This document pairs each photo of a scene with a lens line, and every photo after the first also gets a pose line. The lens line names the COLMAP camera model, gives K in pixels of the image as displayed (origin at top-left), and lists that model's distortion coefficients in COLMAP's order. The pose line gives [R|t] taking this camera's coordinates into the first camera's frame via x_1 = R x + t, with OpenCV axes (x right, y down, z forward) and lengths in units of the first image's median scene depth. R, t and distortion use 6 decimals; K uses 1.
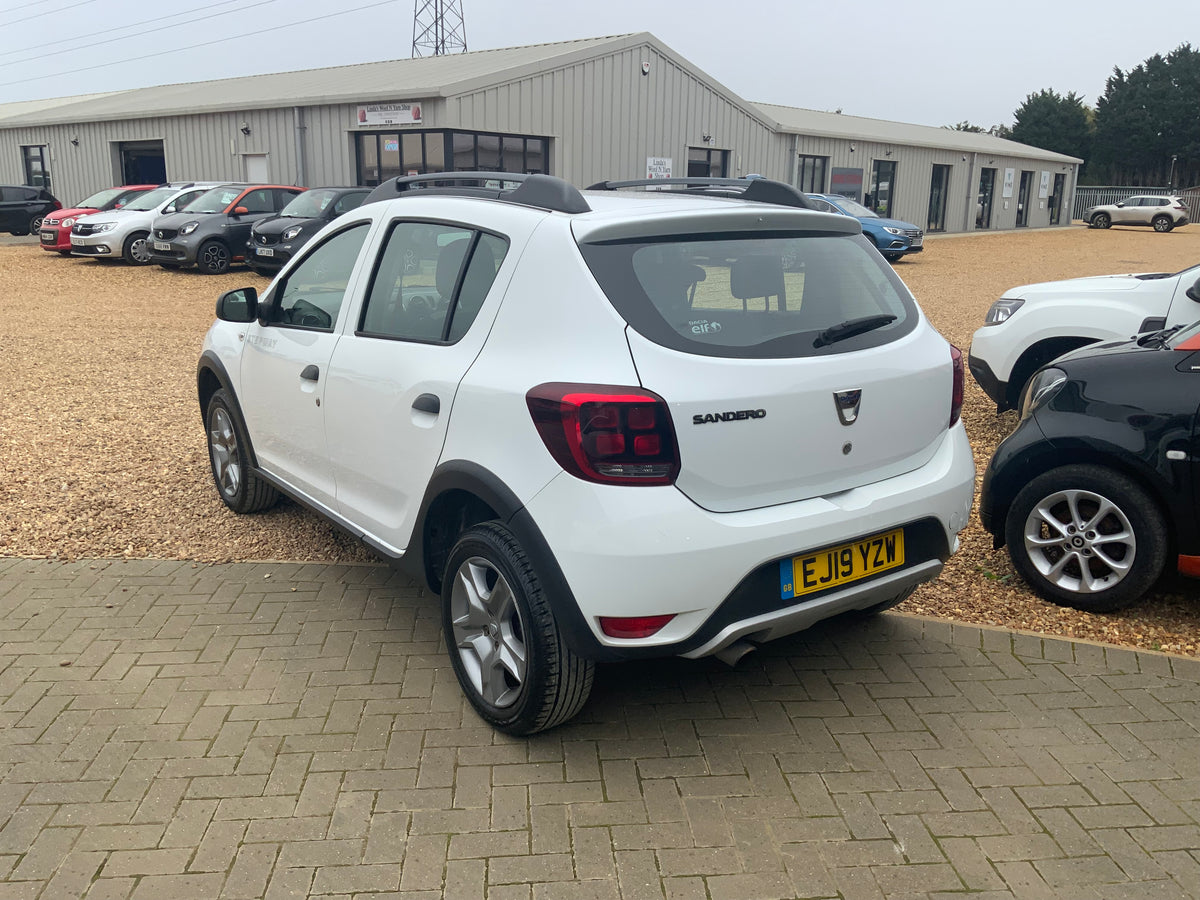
lens RADIAL K [[994.0, 0, 600.5], [0, 994.0, 452.5], [0, 0, 1]] dist [0.071863, -0.126428]
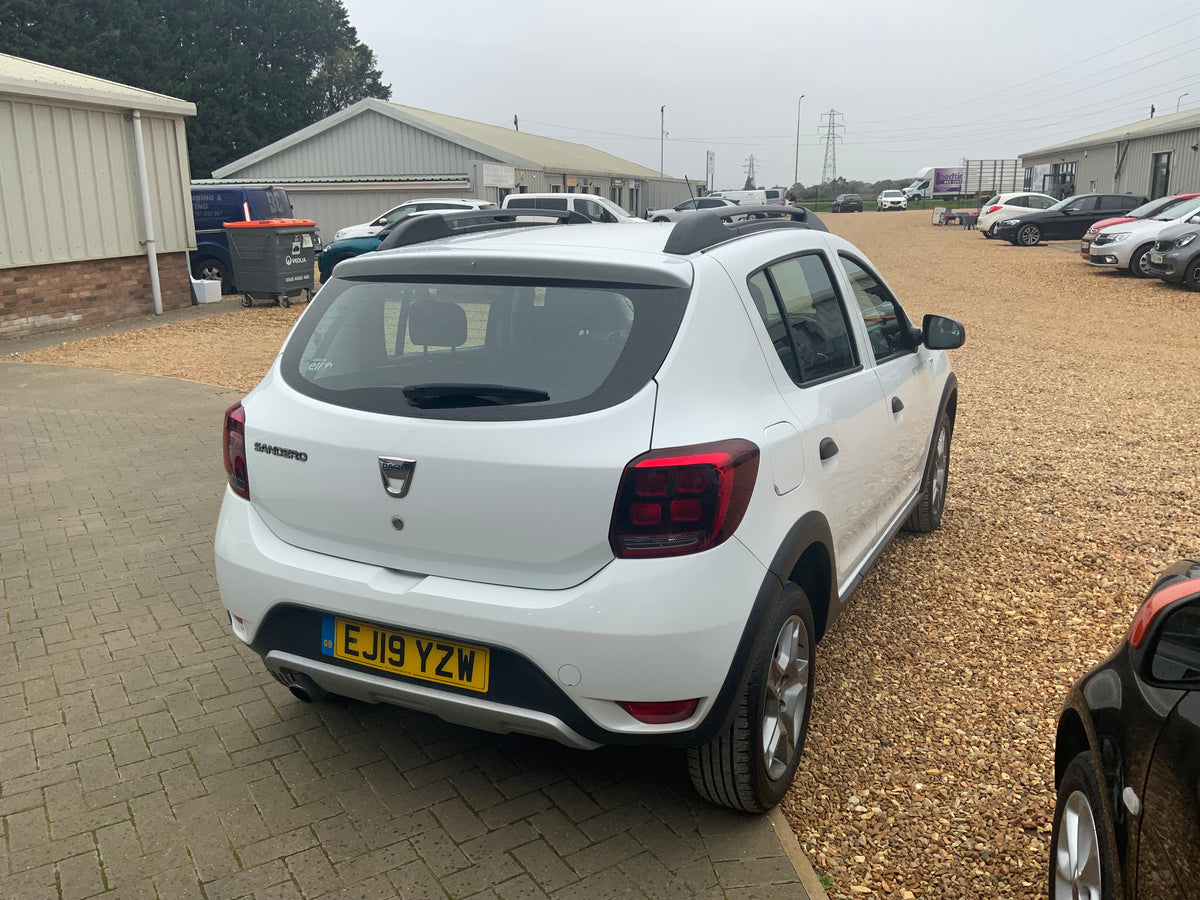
lens RADIAL K [[994.0, 0, 582.5], [0, 994.0, 454.9], [0, 0, 1]] dist [0.071863, -0.126428]
pose [[0.456529, 0.199056, -0.867155, 0.798708], [-0.200658, 0.972575, 0.117616, -0.148435], [0.866786, 0.120307, 0.483951, 0.524437]]
